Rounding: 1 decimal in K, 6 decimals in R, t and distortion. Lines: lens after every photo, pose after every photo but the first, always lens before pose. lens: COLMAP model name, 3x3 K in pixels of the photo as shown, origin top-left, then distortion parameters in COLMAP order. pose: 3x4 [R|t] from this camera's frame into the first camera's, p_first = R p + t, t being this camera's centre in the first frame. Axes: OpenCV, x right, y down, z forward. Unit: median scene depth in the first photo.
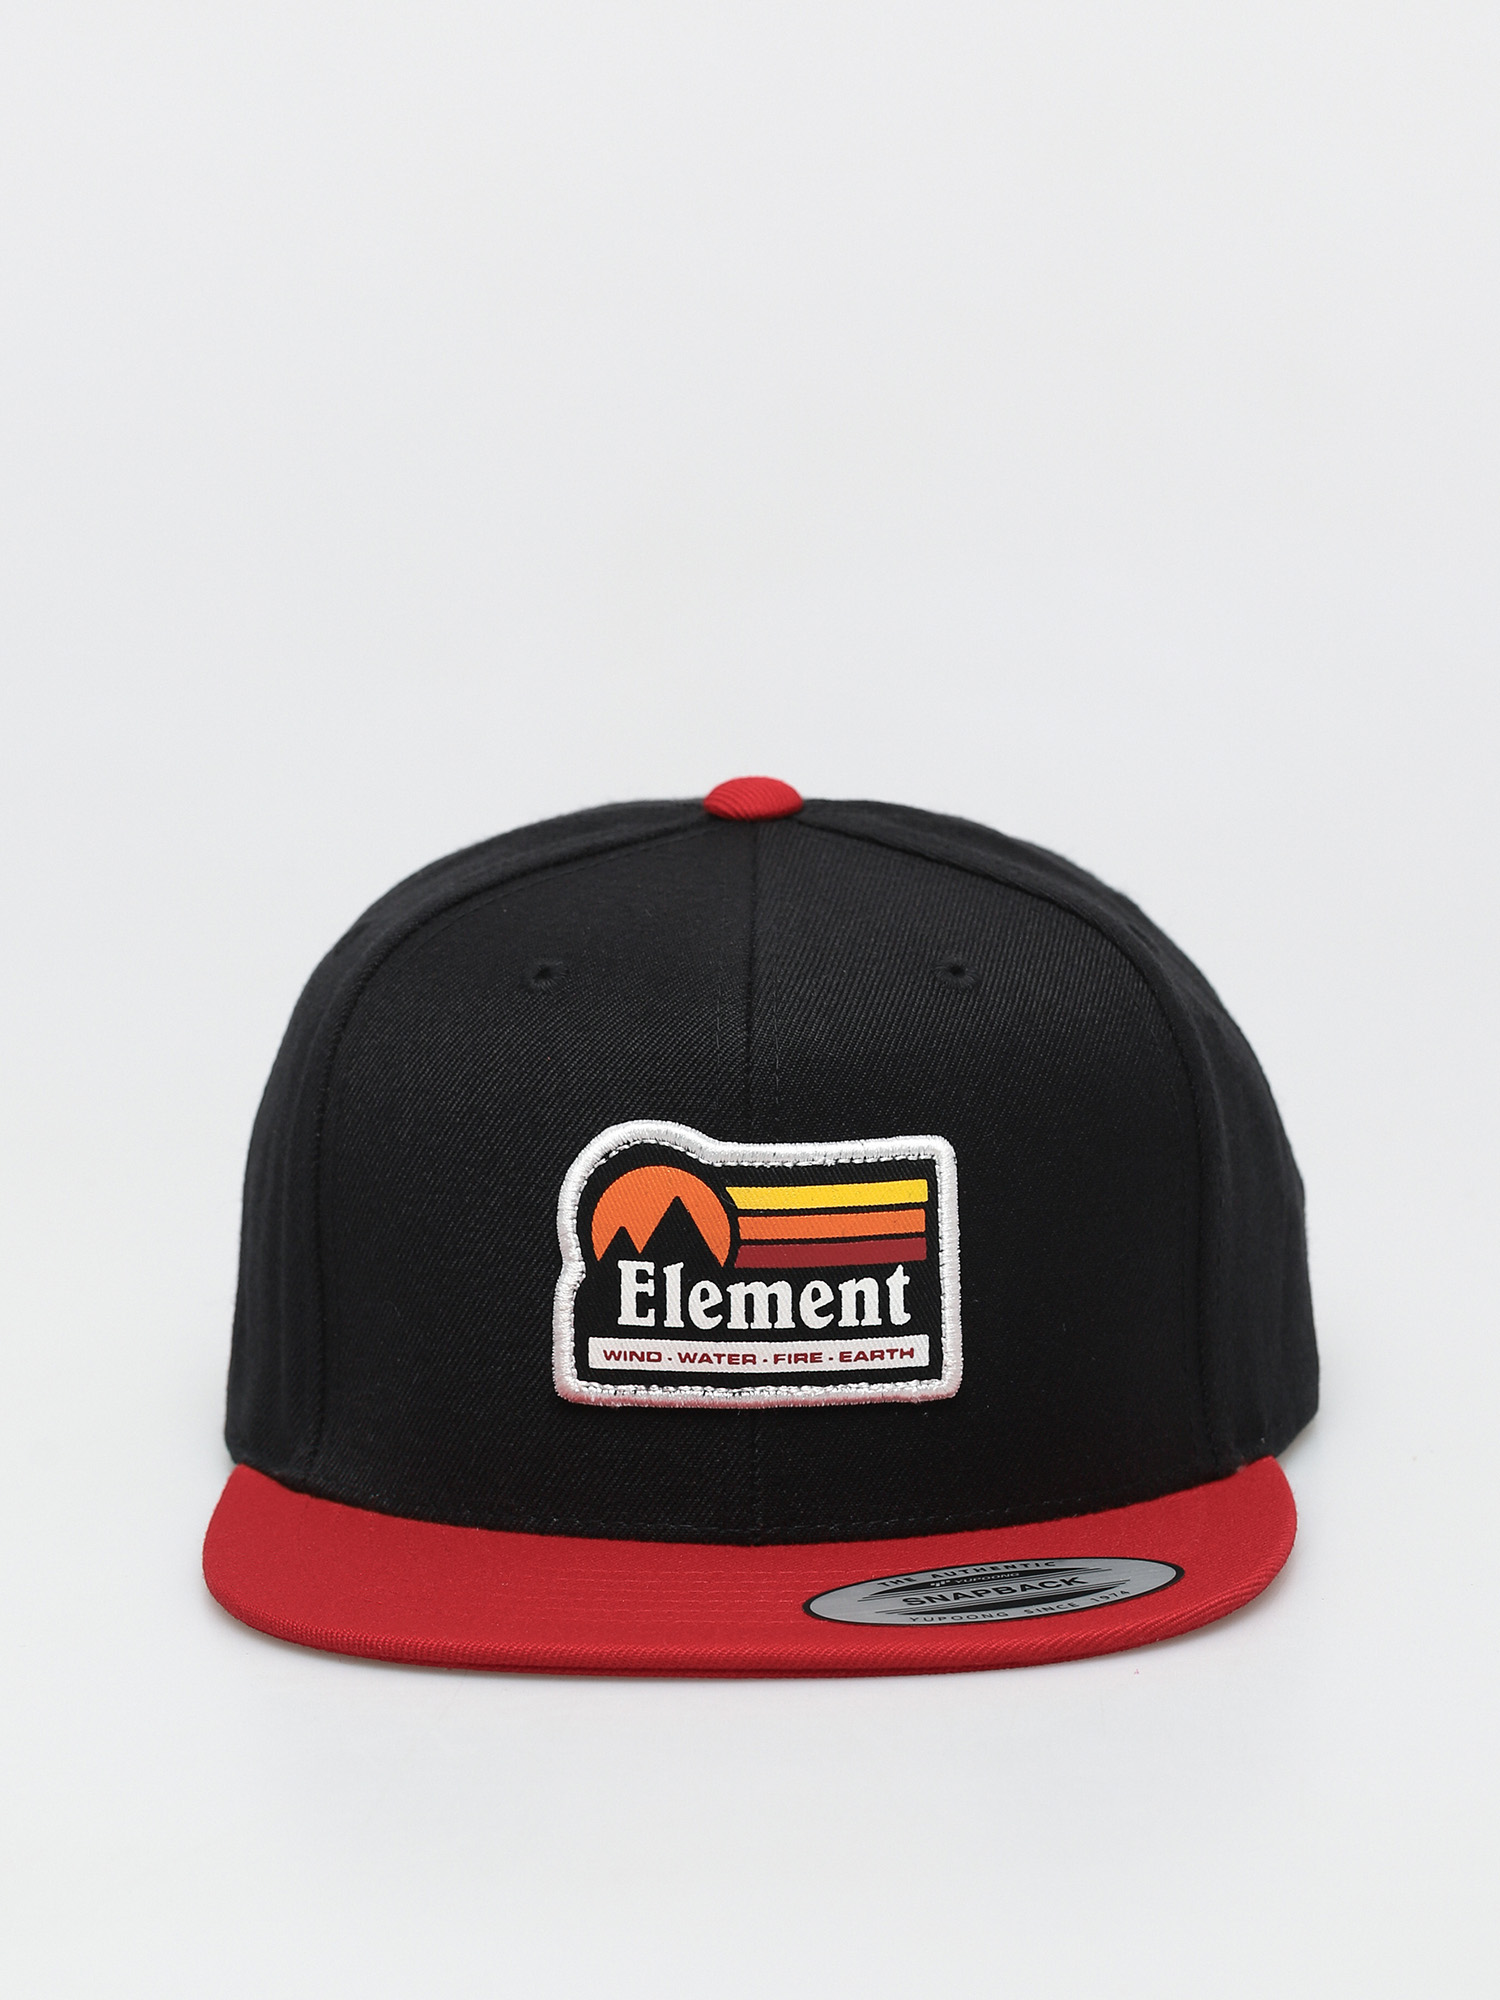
lens RADIAL K [[8017.9, 0, 746.6], [0, 8017.9, 998.1], [0, 0, 1]] dist [0.238747, 0.000000]
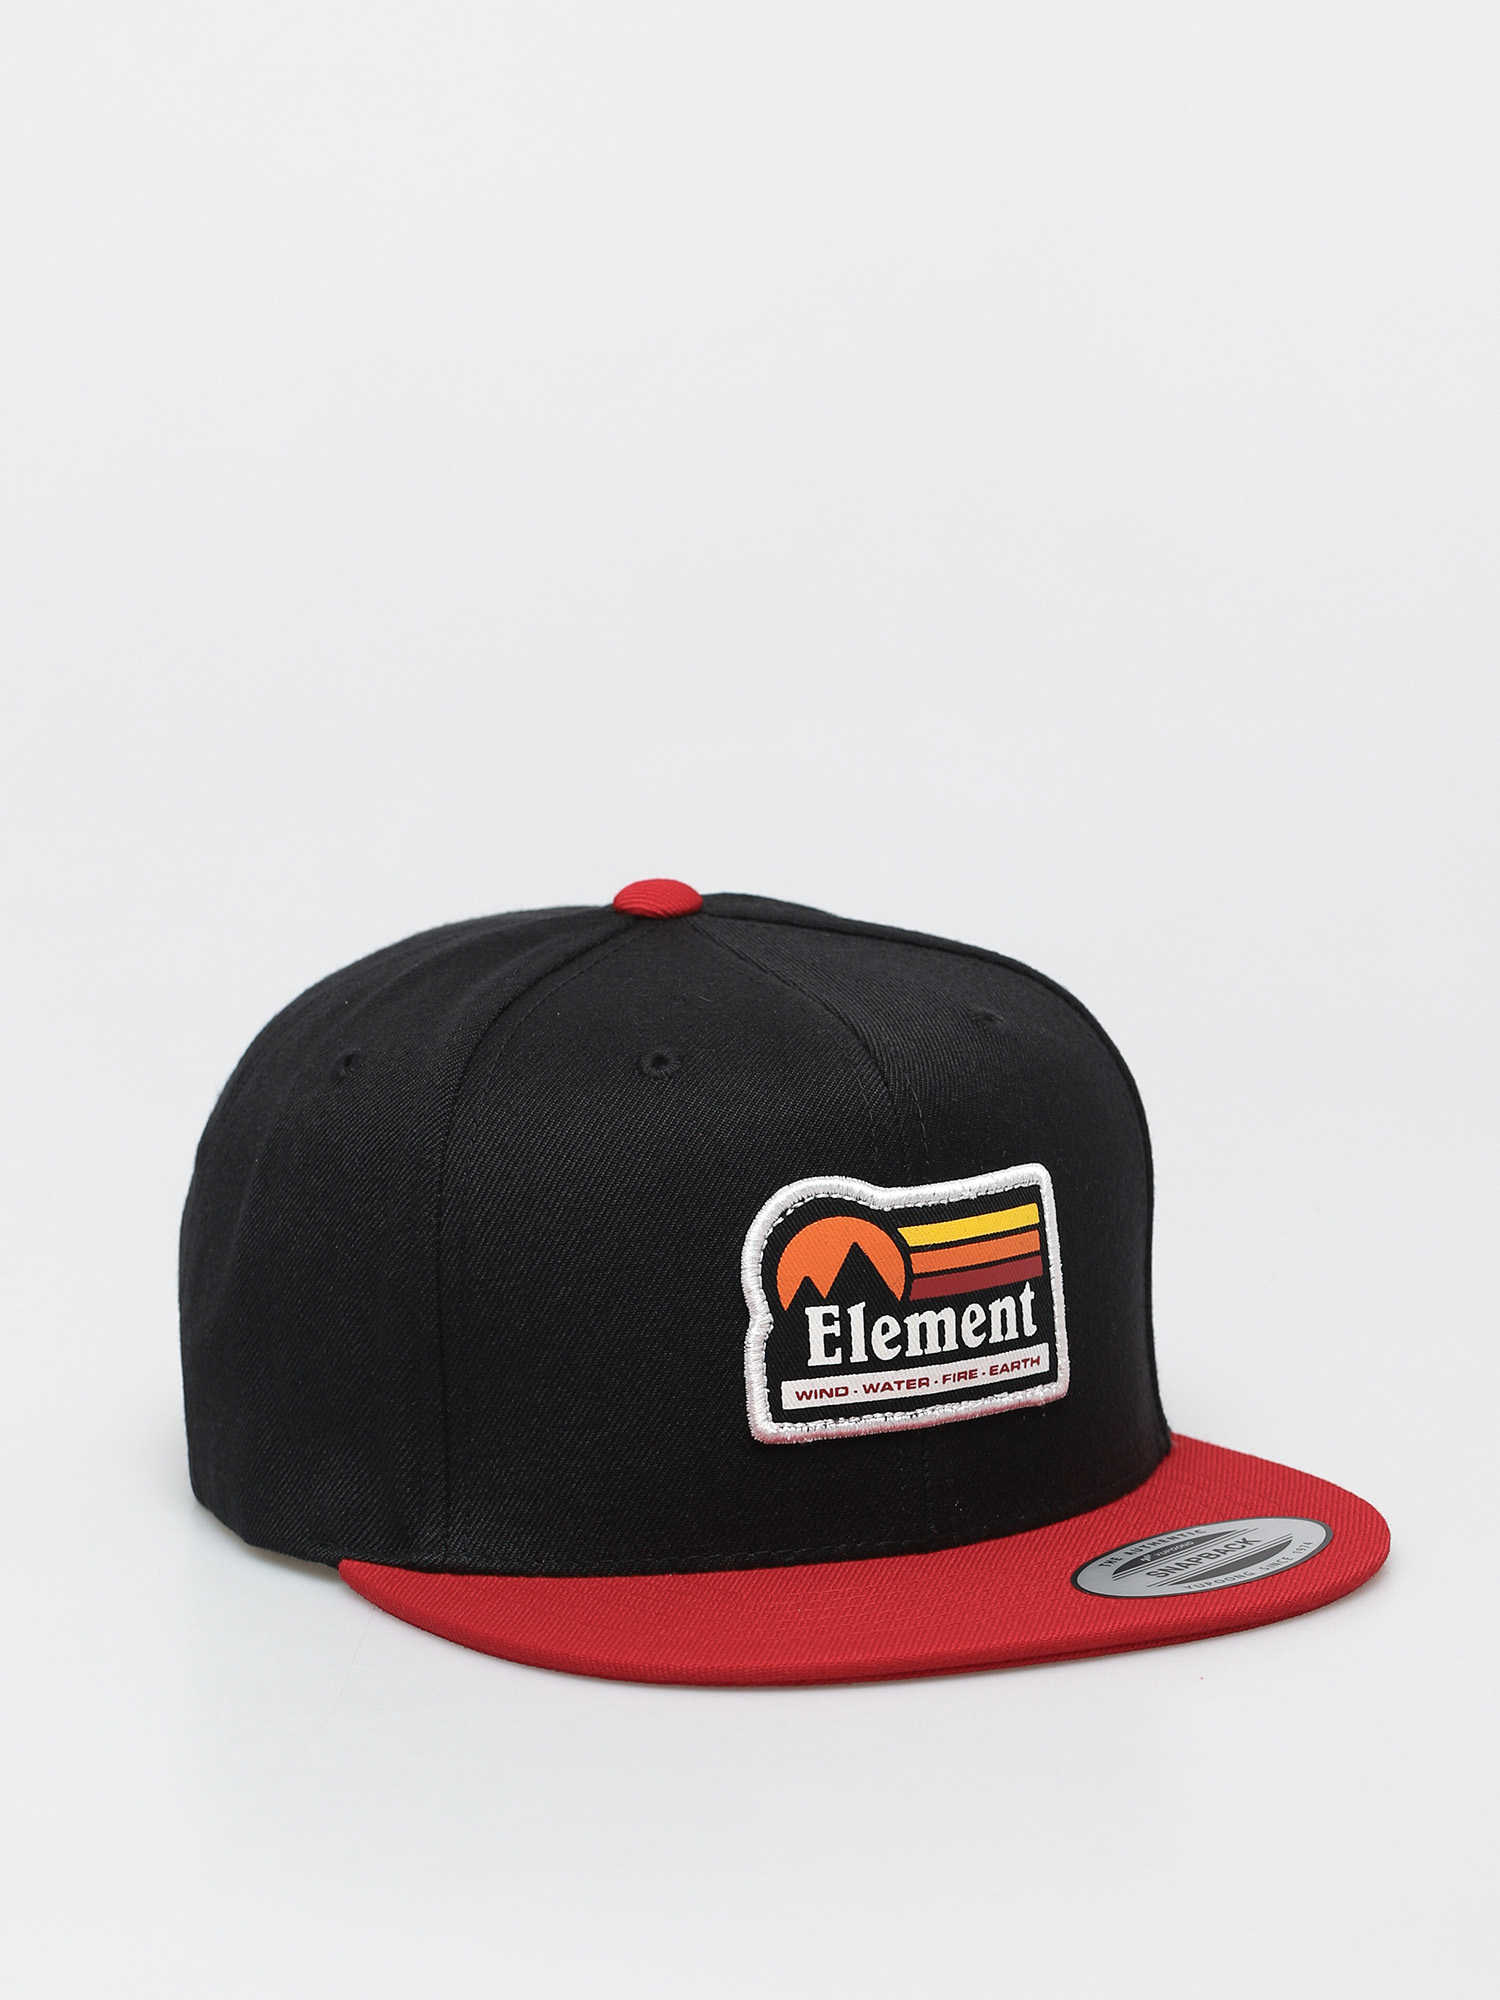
lens RADIAL K [[8017.9, 0, 745.3], [0, 8017.9, 998.9], [0, 0, 1]] dist [0.238747, 0.000000]
pose [[0.869305, -0.097160, 0.484633, -0.549161], [0.115962, 0.993214, -0.008884, -0.000365], [-0.480481, 0.063922, 0.874672, 0.044021]]
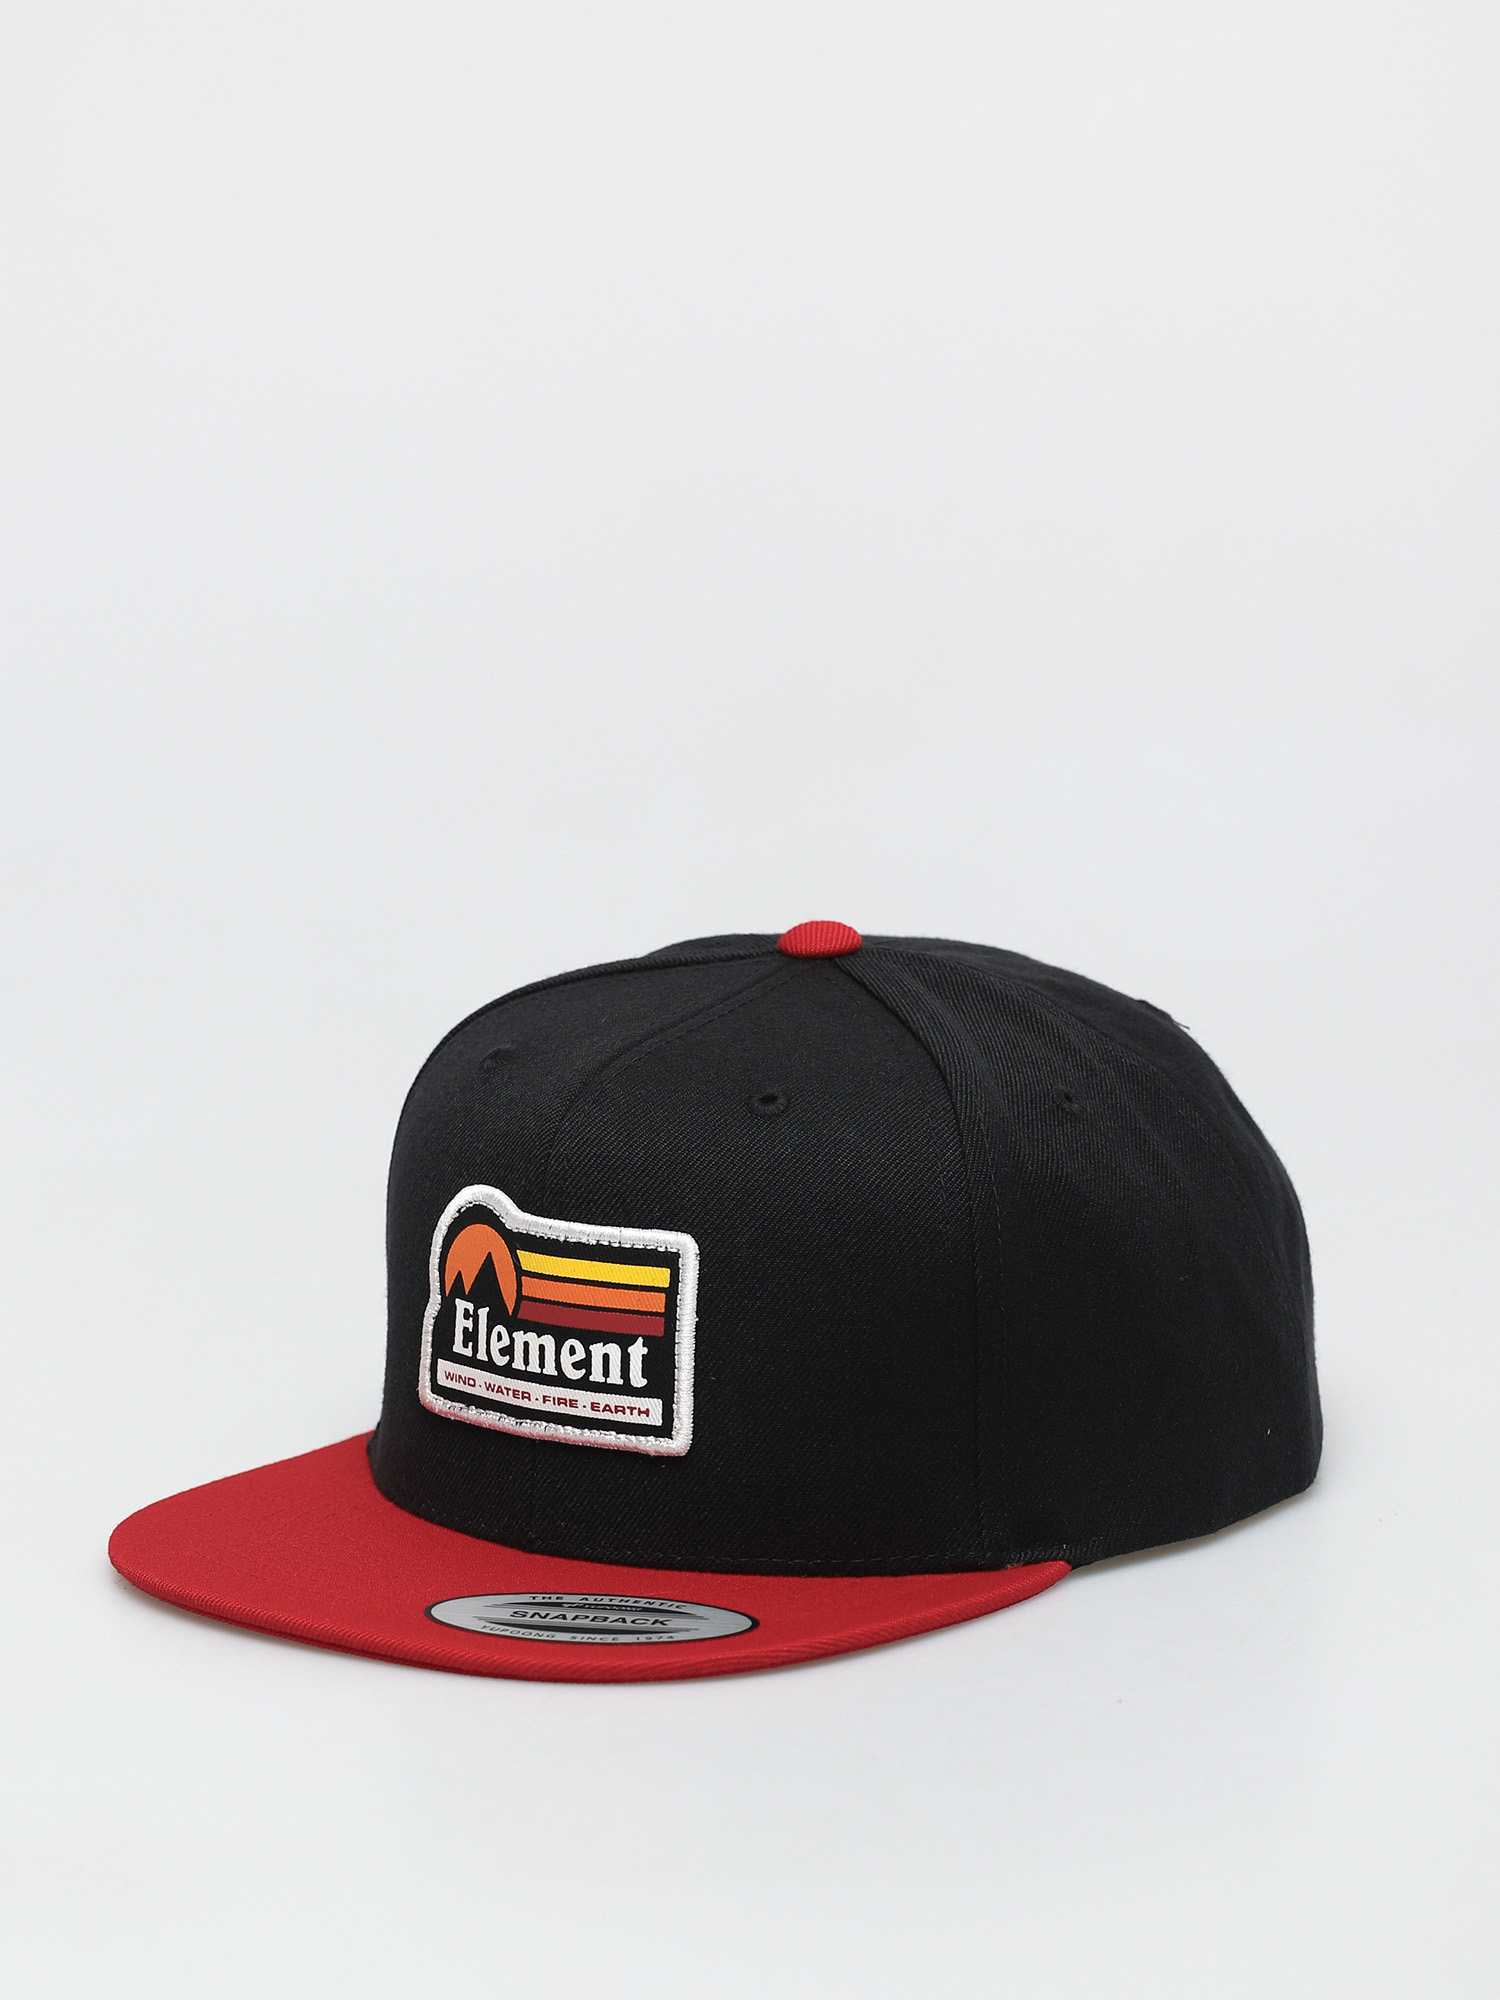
lens RADIAL K [[8017.9, 0, 755.5], [0, 8017.9, 996.0], [0, 0, 1]] dist [0.238747, 0.000000]
pose [[0.807910, 0.126452, -0.575578, 0.705295], [-0.119616, 0.991563, 0.049943, -0.077407], [0.577038, 0.028499, 0.816220, 0.044672]]
